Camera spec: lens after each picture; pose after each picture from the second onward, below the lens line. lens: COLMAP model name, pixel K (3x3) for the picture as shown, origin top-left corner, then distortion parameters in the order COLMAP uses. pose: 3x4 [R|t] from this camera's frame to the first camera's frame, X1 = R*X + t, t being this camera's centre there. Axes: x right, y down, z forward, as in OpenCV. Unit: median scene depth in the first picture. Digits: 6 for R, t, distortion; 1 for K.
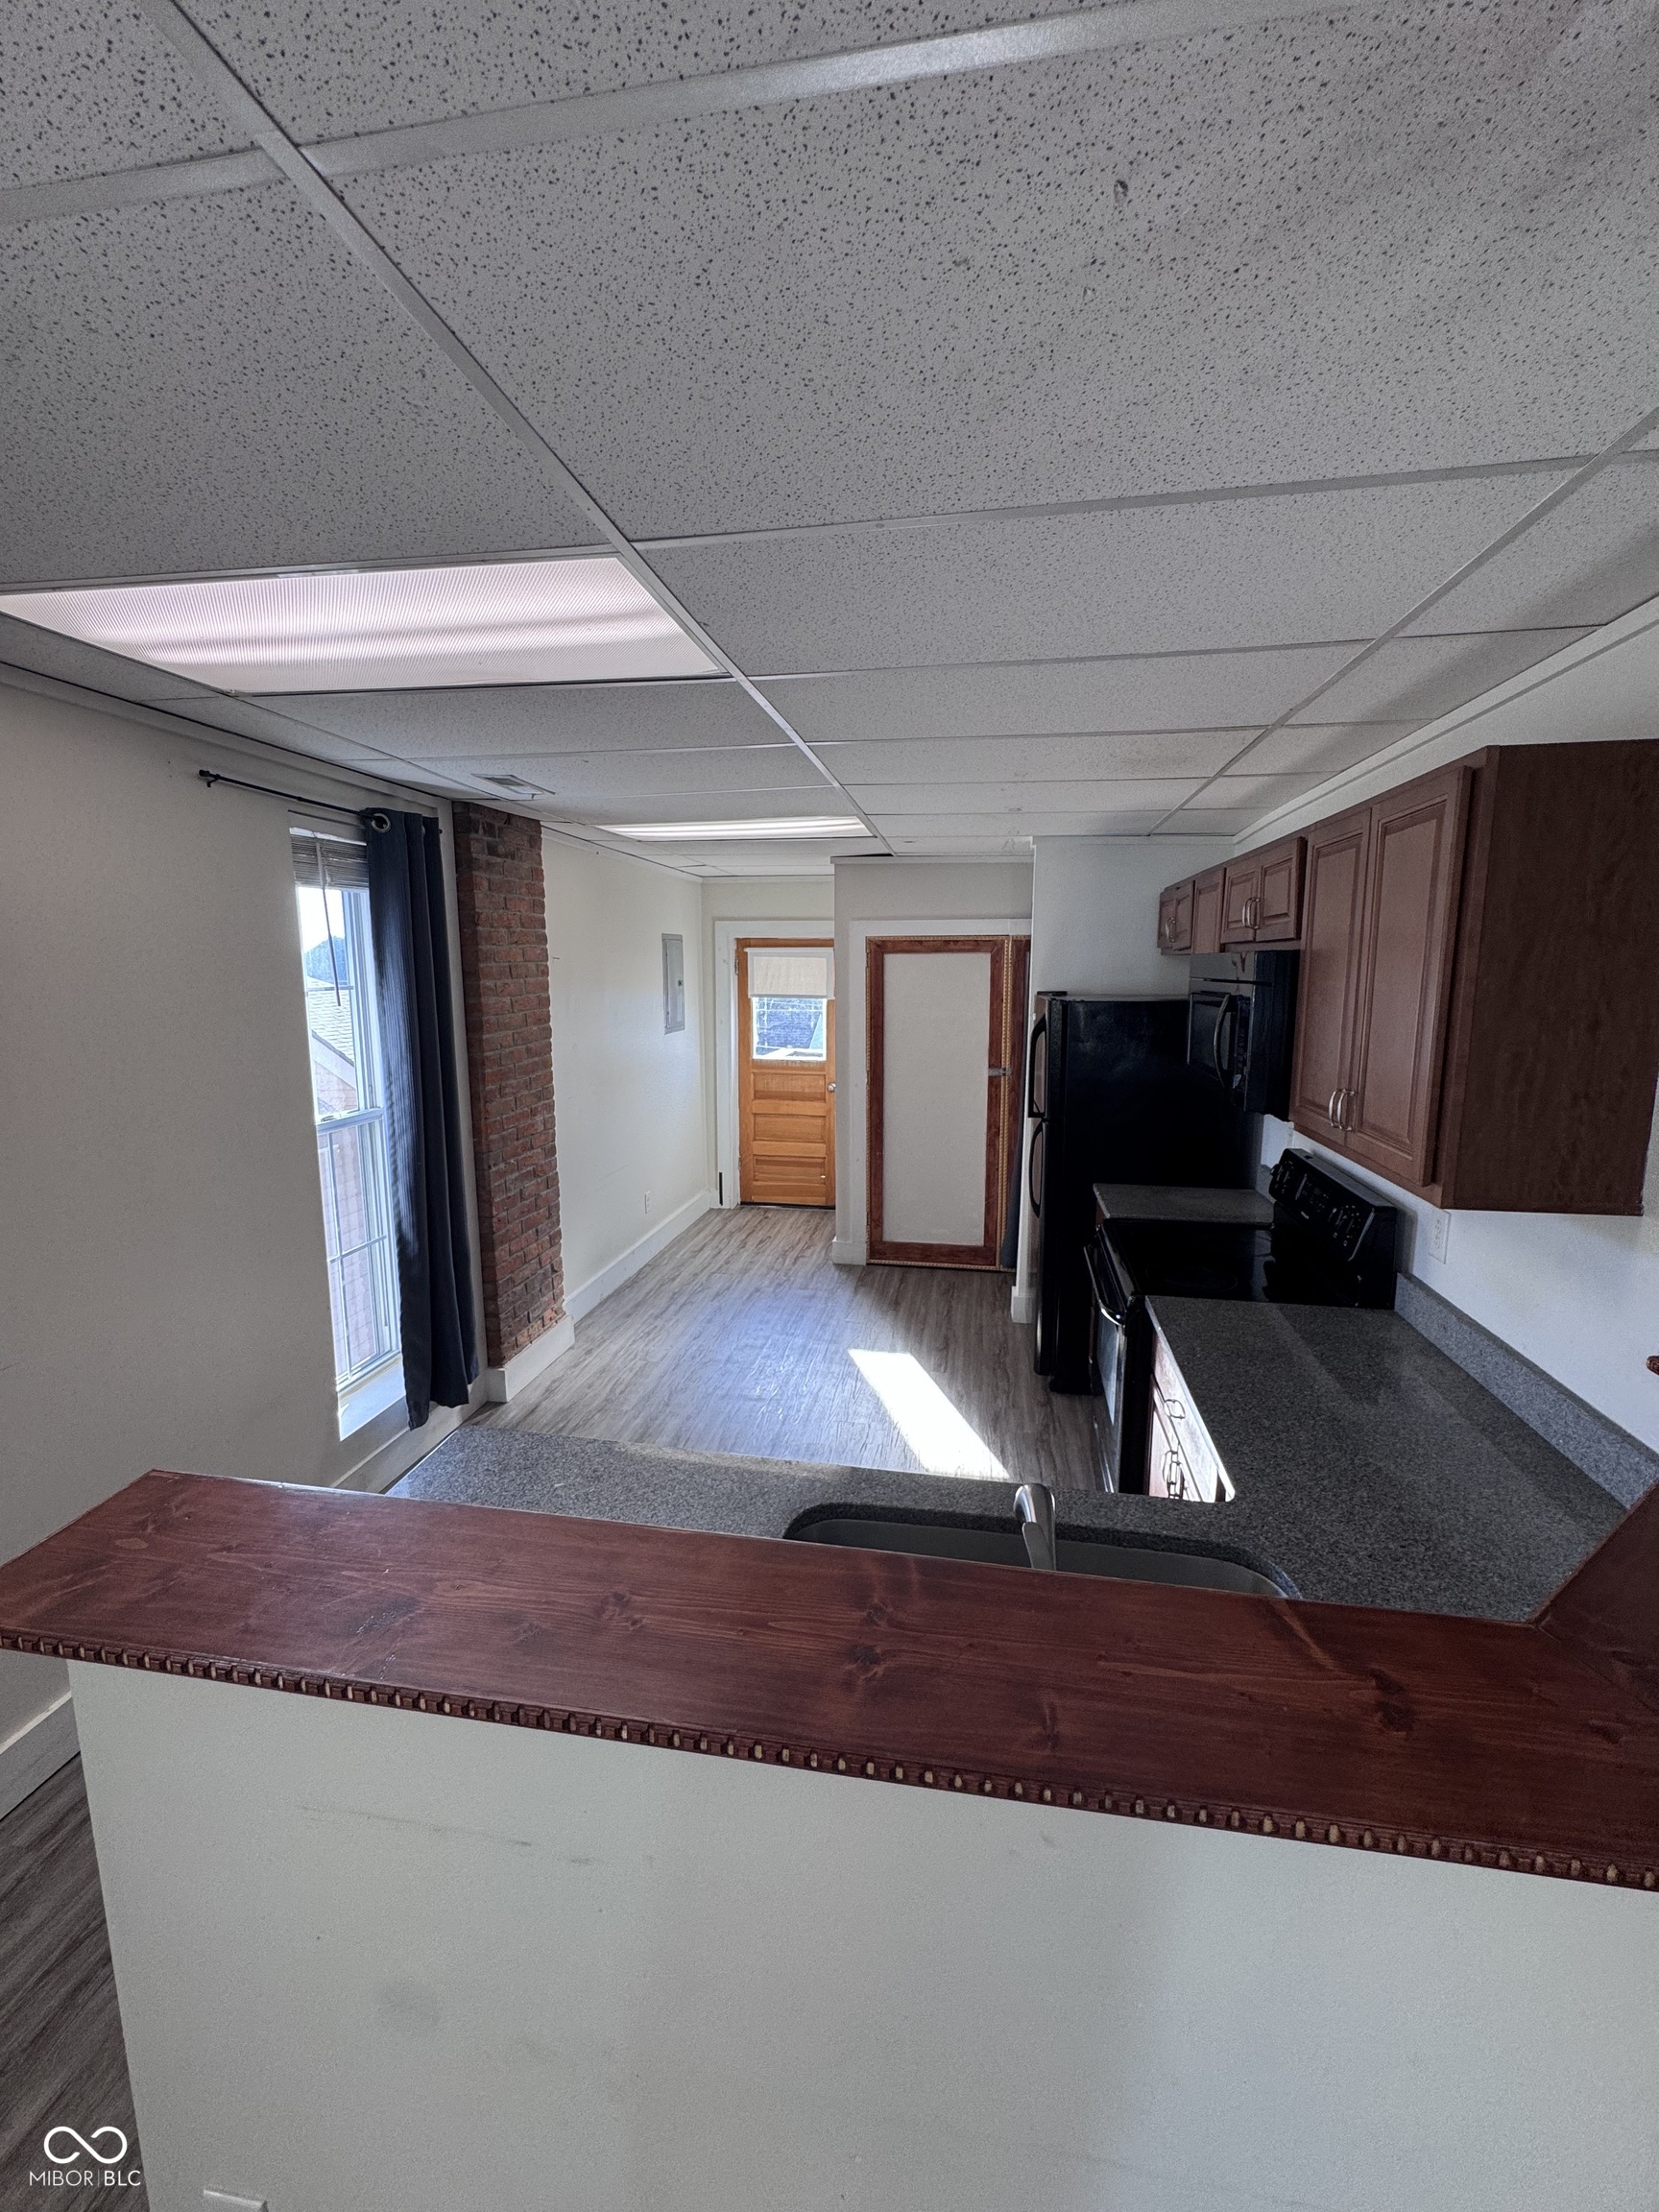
lens RADIAL K [[881.6, 0, 838.7], [0, 881.6, 1098.7], [0, 0, 1]] dist [-0.003137, 0.000338]
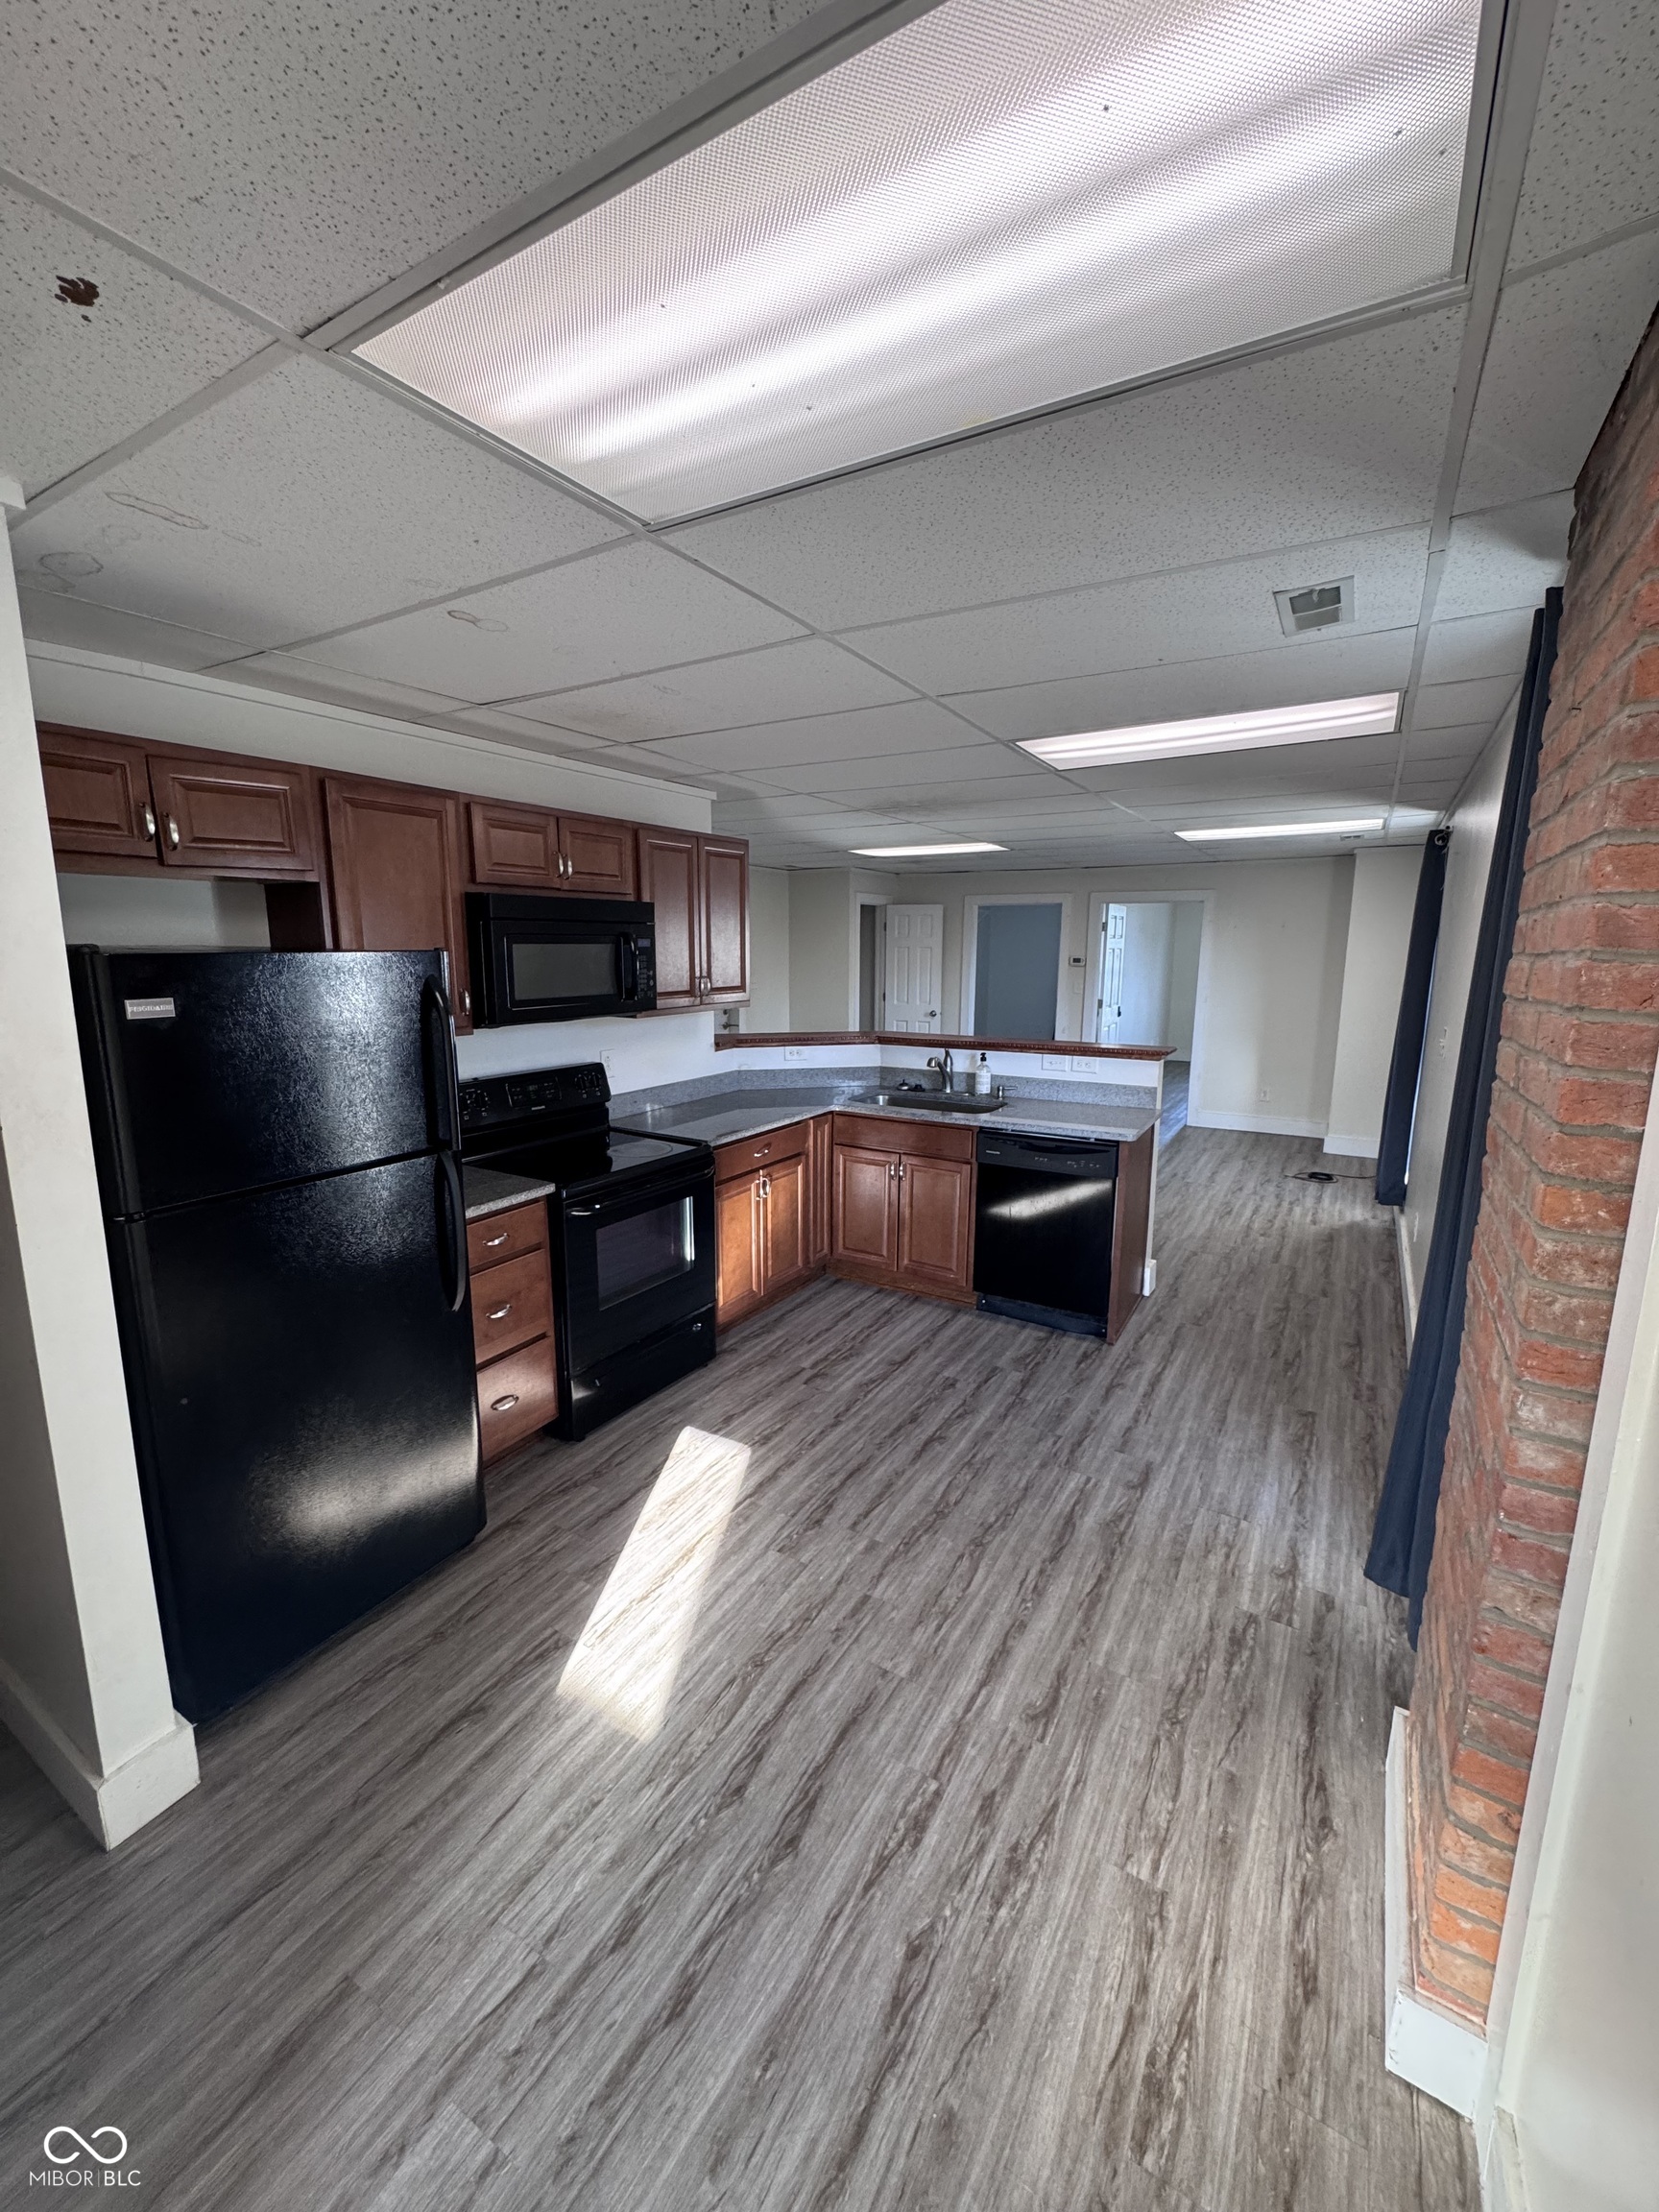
lens RADIAL K [[881.6, 0, 832.6], [0, 881.6, 1099.1], [0, 0, 1]] dist [-0.003137, 0.000338]
pose [[-0.931103, -0.068703, 0.358227, -0.223491], [0.049135, 0.949525, 0.309819, -0.175931], [-0.361432, 0.306075, -0.880730, 1.357010]]
